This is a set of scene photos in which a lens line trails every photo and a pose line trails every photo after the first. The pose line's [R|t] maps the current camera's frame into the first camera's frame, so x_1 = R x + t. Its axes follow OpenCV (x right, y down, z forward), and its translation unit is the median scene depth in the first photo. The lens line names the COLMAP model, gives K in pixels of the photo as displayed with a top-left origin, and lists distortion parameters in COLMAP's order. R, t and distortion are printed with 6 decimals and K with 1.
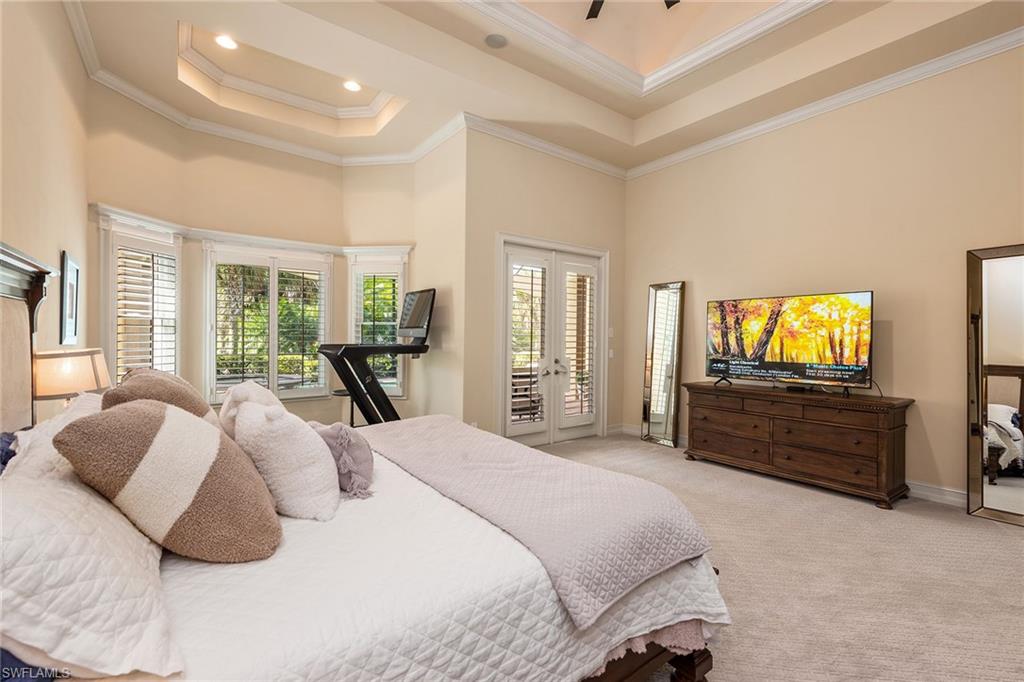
lens RADIAL K [[447.9, 0, 511.8], [0, 447.9, 339.9], [0, 0, 1]] dist [-0.000891, -0.000122]
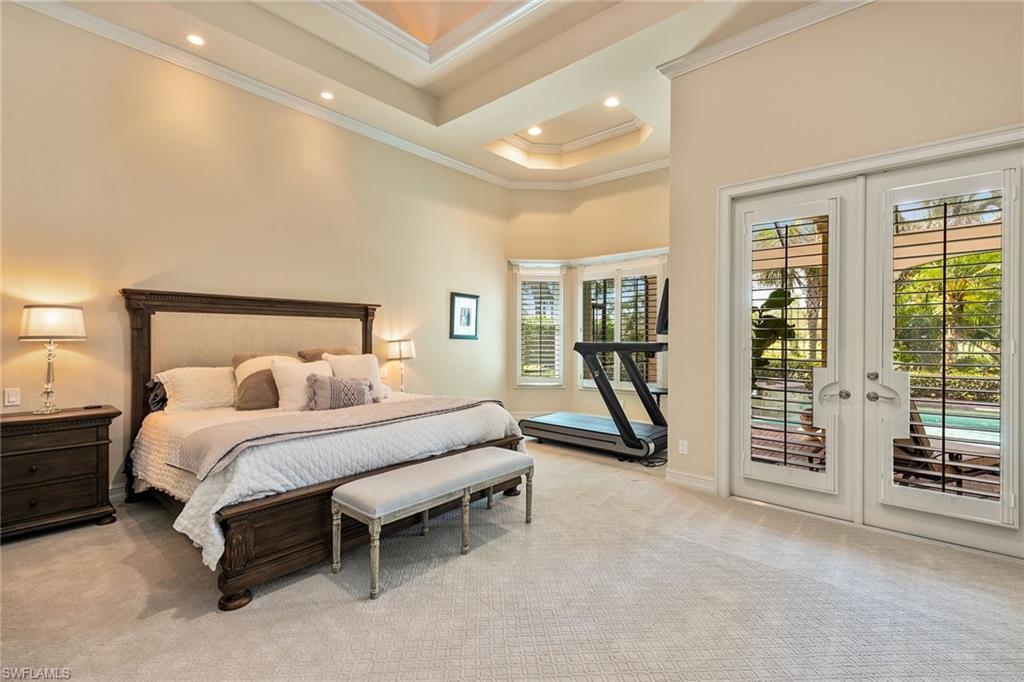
lens RADIAL K [[447.9, 0, 511.2], [0, 447.9, 338.2], [0, 0, 1]] dist [-0.000891, -0.000122]
pose [[0.207205, -0.007551, -0.978268, 0.631790], [-0.004638, 0.999951, -0.008701, 0.009714], [0.978287, 0.006340, 0.207160, 0.535282]]
